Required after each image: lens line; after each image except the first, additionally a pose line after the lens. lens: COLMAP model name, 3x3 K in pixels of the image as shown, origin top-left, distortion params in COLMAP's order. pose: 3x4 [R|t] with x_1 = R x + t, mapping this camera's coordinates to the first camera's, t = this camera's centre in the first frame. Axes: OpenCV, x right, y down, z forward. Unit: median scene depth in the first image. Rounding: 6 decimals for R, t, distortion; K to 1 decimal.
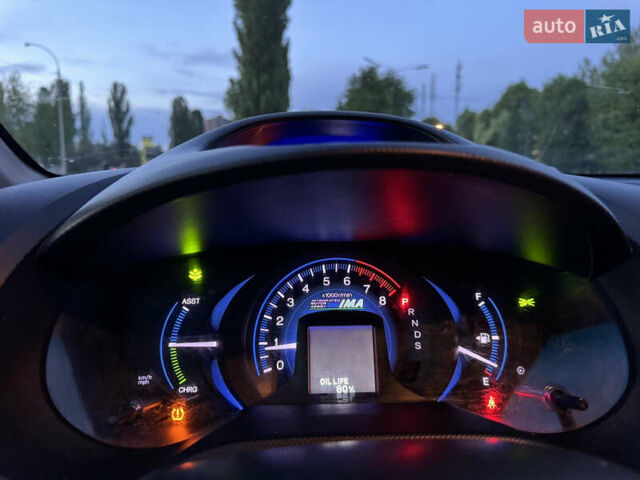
lens RADIAL K [[482.1, 0, 320.0], [0, 482.1, 240.0], [0, 0, 1]] dist [0.004601, -0.048049]
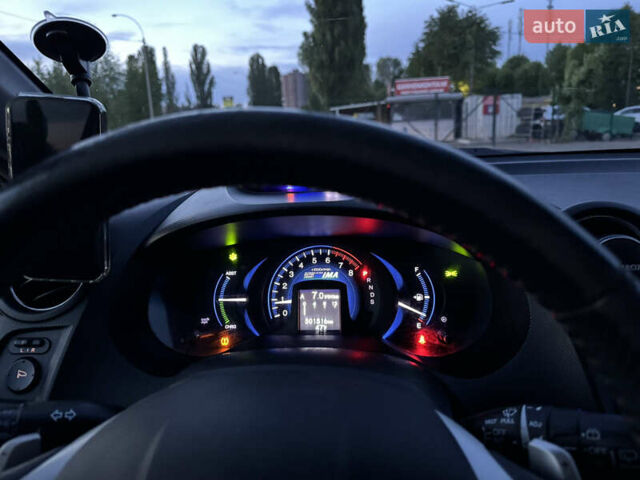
lens RADIAL K [[482.1, 0, 320.0], [0, 482.1, 240.0], [0, 0, 1]] dist [0.004601, -0.048049]
pose [[0.985664, -0.010867, -0.168372, 0.283663], [0.027822, 0.994731, 0.098671, -0.128254], [0.166413, -0.101941, 0.980773, -0.494311]]
